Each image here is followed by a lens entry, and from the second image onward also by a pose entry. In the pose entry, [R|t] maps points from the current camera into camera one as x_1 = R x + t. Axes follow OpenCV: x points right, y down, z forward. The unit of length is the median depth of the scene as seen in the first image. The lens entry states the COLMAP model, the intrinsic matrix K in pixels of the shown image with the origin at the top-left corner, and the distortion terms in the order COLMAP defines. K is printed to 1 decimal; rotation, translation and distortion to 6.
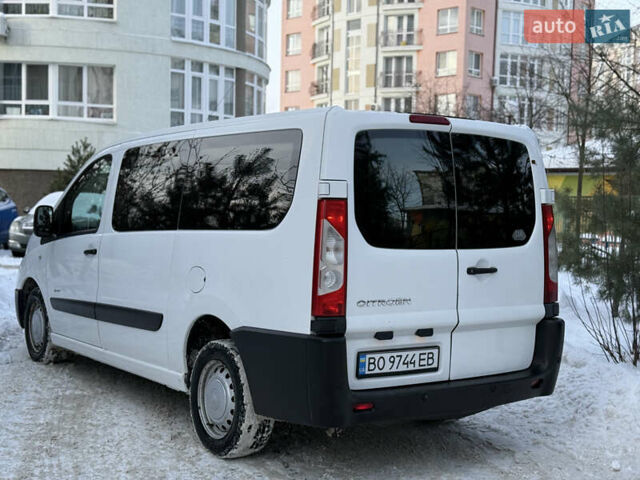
lens RADIAL K [[886.9, 0, 318.4], [0, 886.9, 240.2], [0, 0, 1]] dist [0.119314, 0.000000]
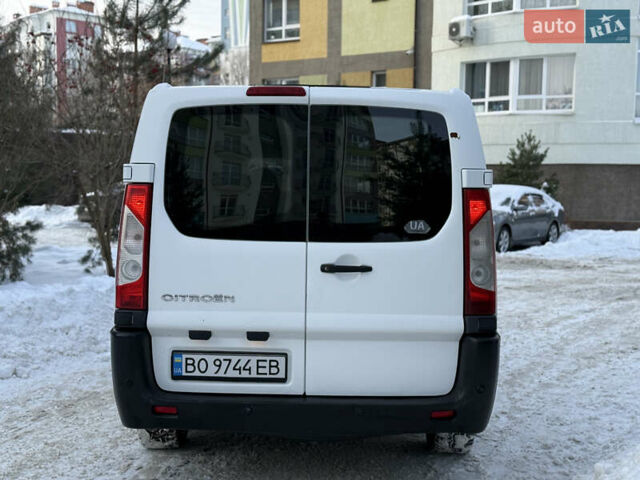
lens RADIAL K [[886.9, 0, 325.4], [0, 886.9, 245.0], [0, 0, 1]] dist [0.119314, 0.000000]
pose [[0.819548, 0.025821, -0.572429, 0.652646], [-0.019541, 0.999663, 0.017116, -0.001716], [0.572678, -0.002842, 0.819776, 0.314816]]
